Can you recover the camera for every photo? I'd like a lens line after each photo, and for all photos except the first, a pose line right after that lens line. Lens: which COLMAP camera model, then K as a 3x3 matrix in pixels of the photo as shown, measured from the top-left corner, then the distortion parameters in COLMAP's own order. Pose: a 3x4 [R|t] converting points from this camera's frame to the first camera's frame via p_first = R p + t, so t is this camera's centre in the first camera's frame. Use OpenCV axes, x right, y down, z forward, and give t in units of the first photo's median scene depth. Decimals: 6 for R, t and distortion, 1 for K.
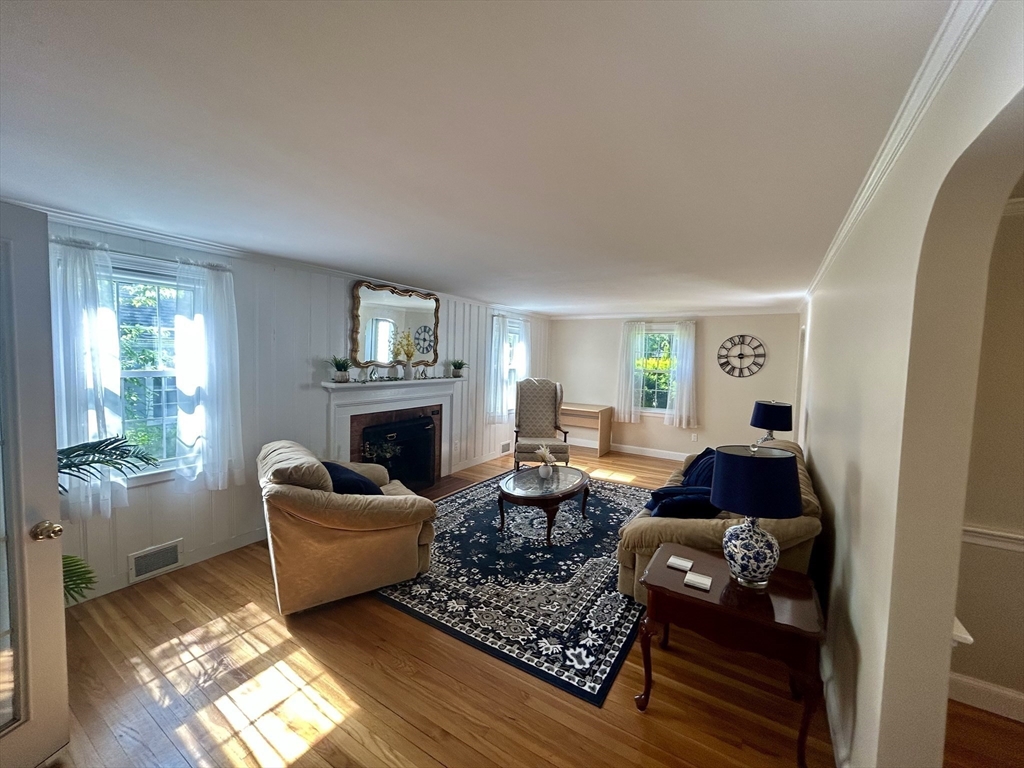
lens RADIAL K [[412.4, 0, 512.0], [0, 412.4, 384.0], [0, 0, 1]] dist [0.001780, 0.000415]
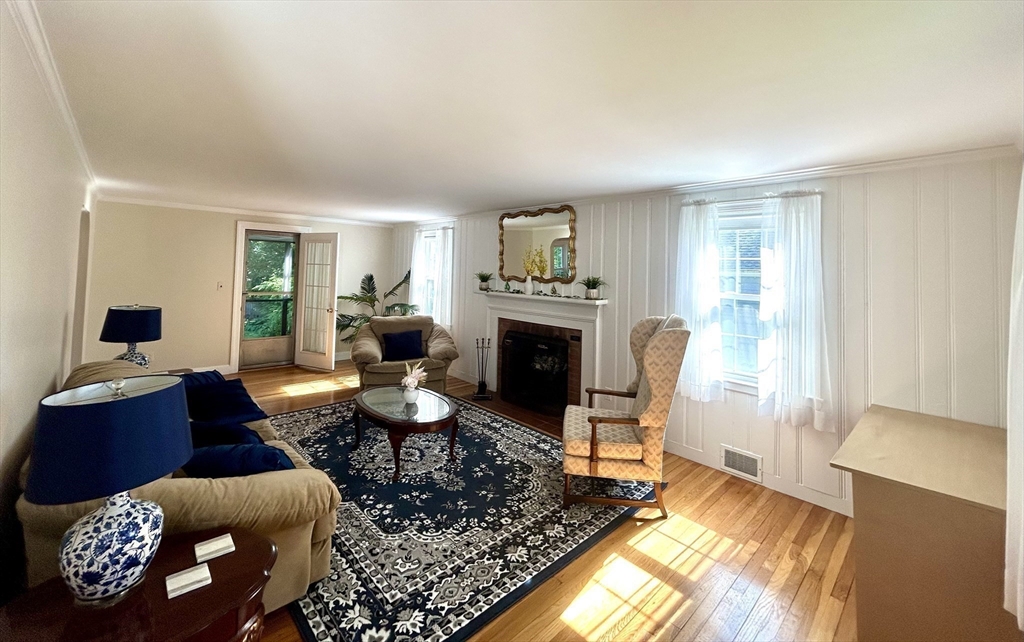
lens RADIAL K [[408.8, 0, 515.0], [0, 408.8, 270.9], [0, 0, 1]] dist [-0.001790, -0.000103]
pose [[-0.247425, -0.028839, -0.968478, 0.787345], [-0.095992, 0.995369, -0.005116, -0.062862], [0.964140, 0.091701, -0.249048, 1.258102]]
